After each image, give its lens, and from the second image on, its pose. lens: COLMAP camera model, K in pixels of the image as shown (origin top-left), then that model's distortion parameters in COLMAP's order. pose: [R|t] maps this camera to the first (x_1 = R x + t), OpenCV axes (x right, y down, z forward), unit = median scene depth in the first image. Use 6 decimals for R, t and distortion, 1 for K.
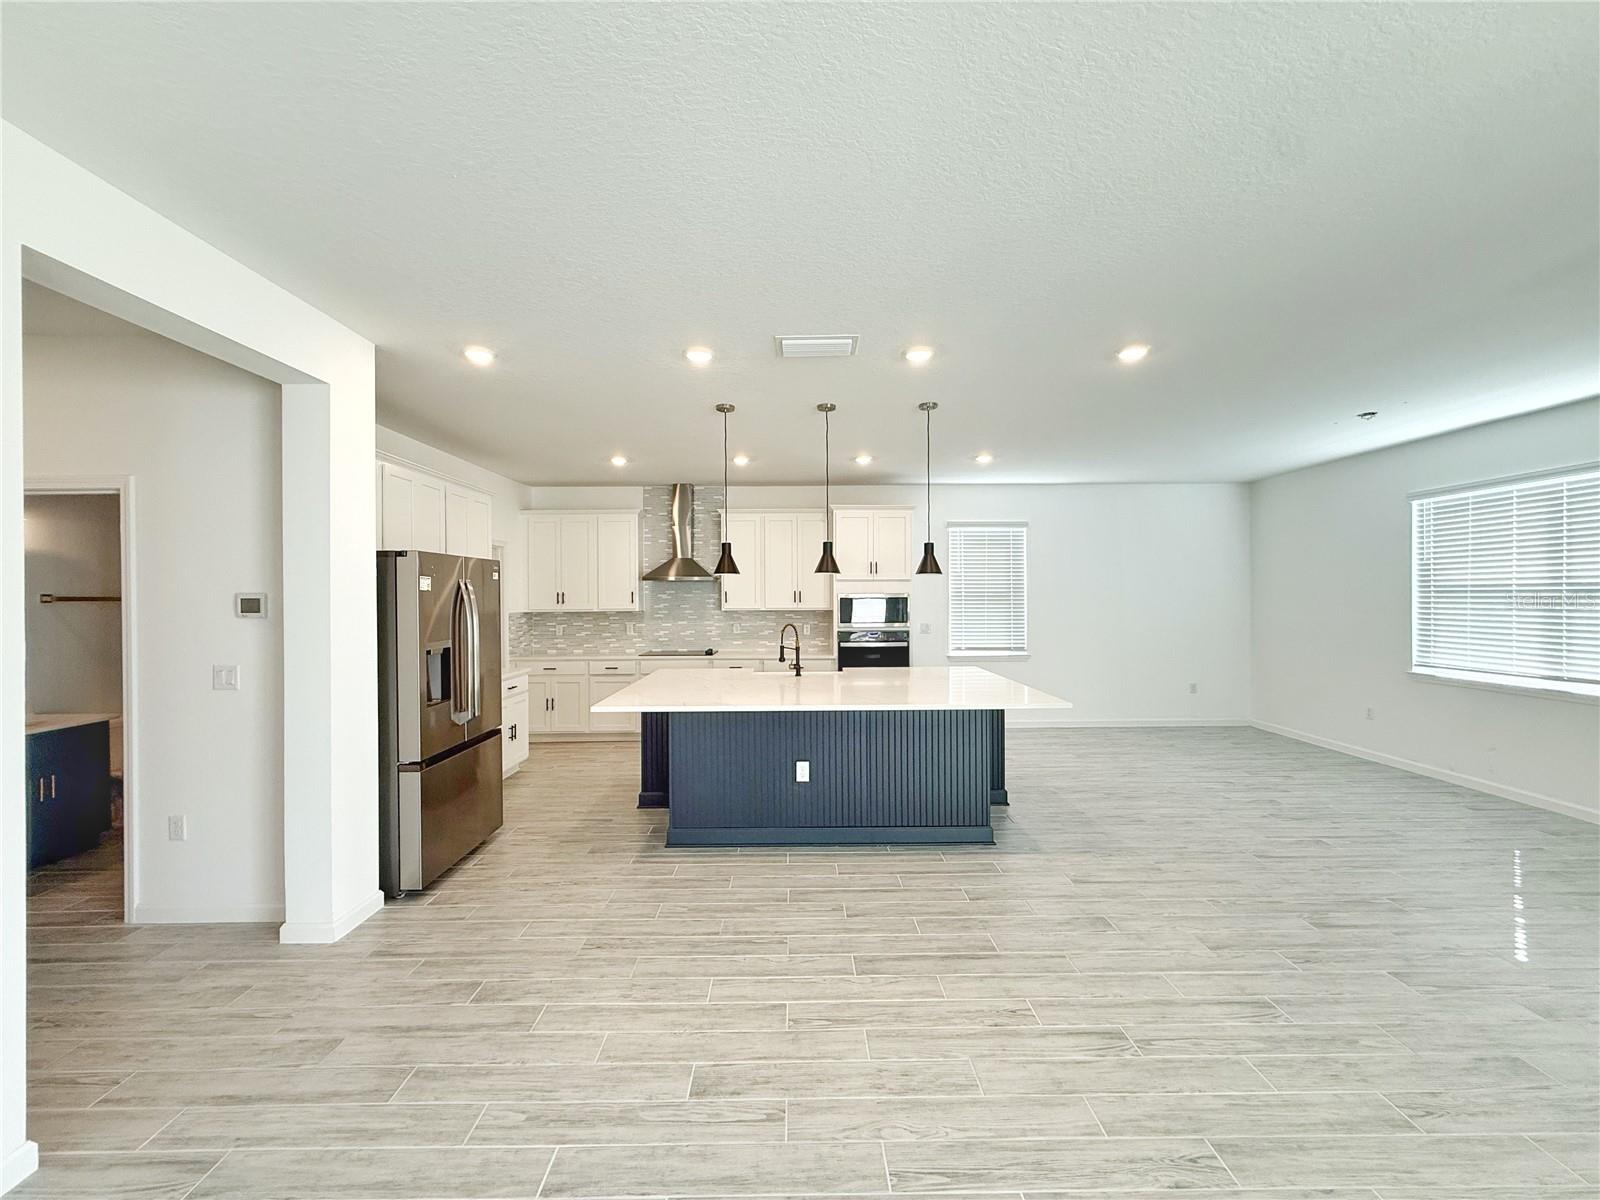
lens RADIAL K [[637.5, 0, 797.0], [0, 637.5, 600.2], [0, 0, 1]] dist [-0.001176, 0.000417]
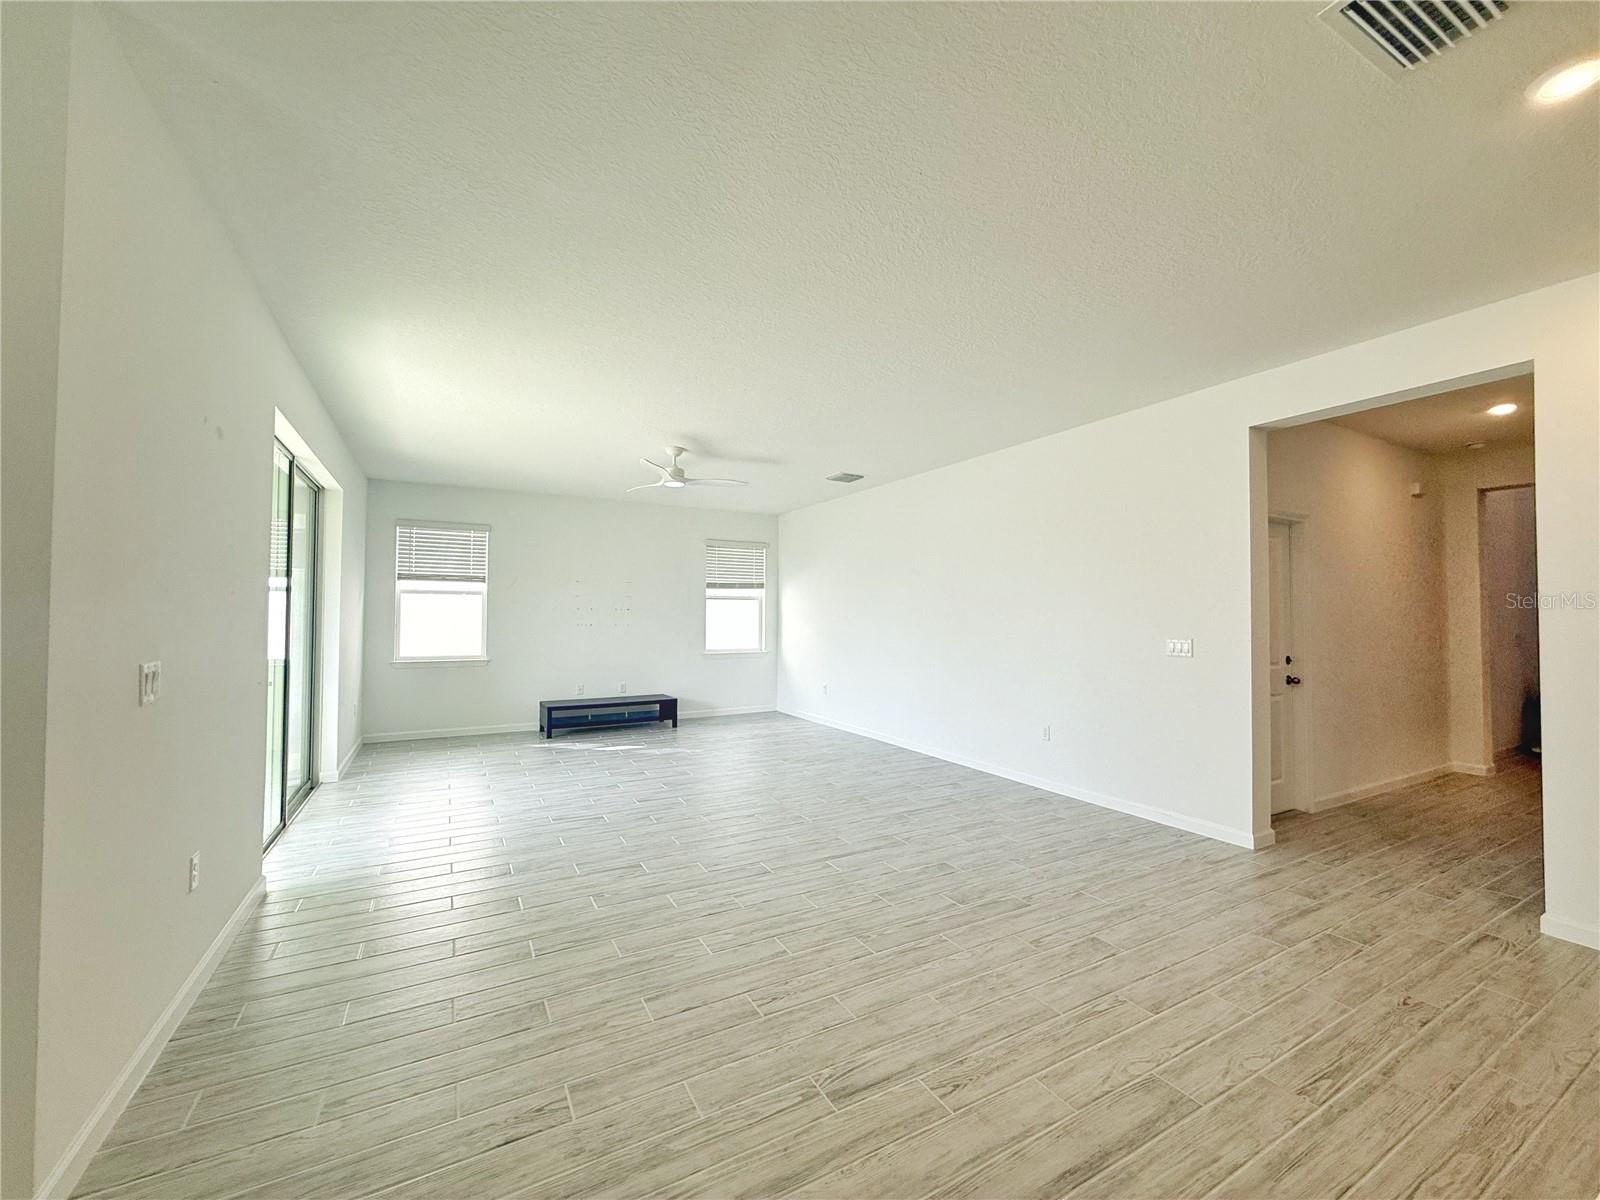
lens RADIAL K [[637.5, 0, 797.0], [0, 637.5, 600.2], [0, 0, 1]] dist [-0.001176, 0.000417]
pose [[-0.880127, -0.009905, -0.474635, 0.499326], [-0.001890, 0.999848, -0.017361, 0.035531], [0.474735, -0.014383, -0.880011, 0.901586]]
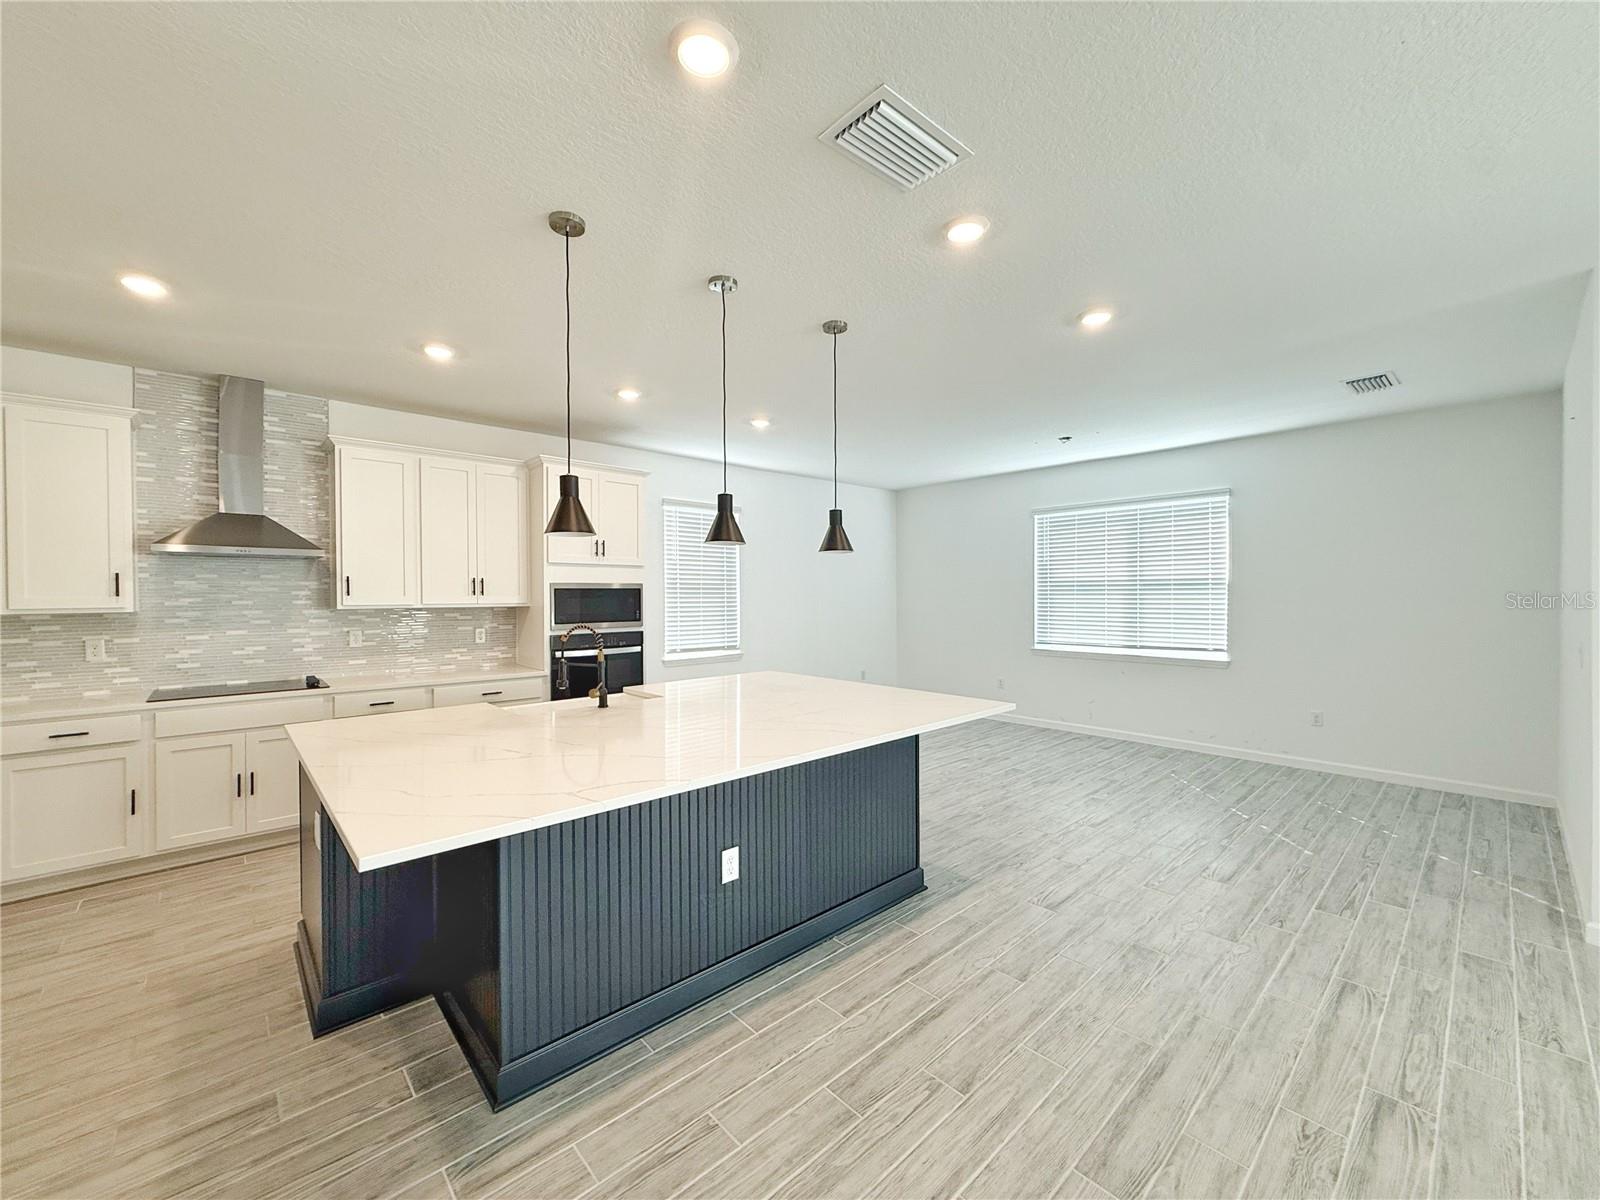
lens RADIAL K [[637.5, 0, 797.0], [0, 637.5, 600.2], [0, 0, 1]] dist [-0.001176, 0.000417]
pose [[0.744666, -0.004399, 0.667423, -0.327831], [0.003769, 0.999990, 0.002386, 0.013788], [-0.667427, 0.000739, 0.744675, 0.474774]]
